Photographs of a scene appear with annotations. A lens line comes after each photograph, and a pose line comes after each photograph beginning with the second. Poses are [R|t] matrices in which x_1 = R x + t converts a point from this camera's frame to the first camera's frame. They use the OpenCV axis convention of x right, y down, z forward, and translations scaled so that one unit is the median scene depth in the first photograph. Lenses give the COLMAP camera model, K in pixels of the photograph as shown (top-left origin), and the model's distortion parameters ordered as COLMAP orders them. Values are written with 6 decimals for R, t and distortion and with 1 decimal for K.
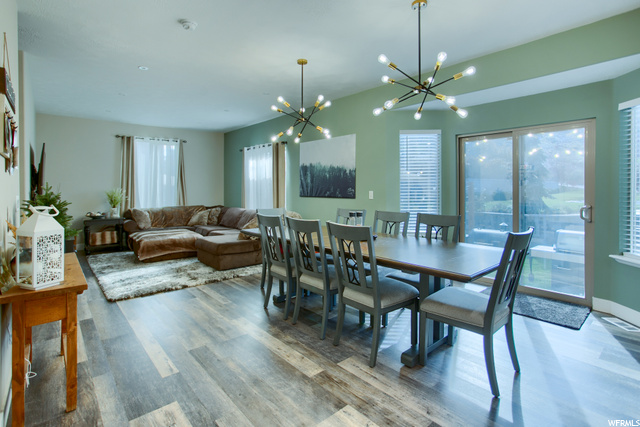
lens RADIAL K [[322.2, 0, 319.6], [0, 322.2, 188.1], [0, 0, 1]] dist [0.000264, 0.000585]
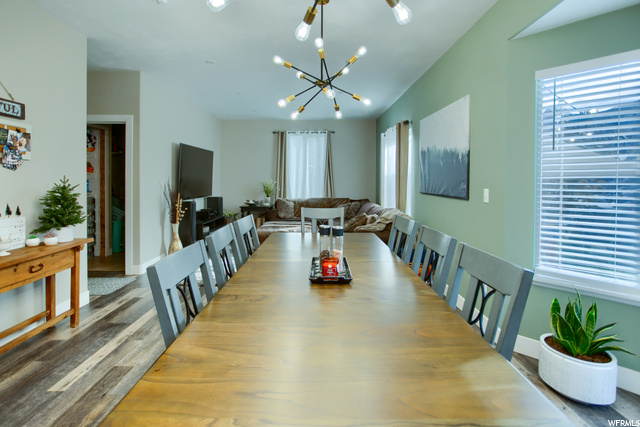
lens RADIAL K [[322.2, 0, 319.6], [0, 322.2, 188.1], [0, 0, 1]] dist [0.000264, 0.000585]
pose [[0.763590, 0.025229, -0.645208, 0.231696], [-0.007049, 0.999503, 0.030741, -0.005947], [0.645663, -0.018926, 0.763388, 0.280110]]
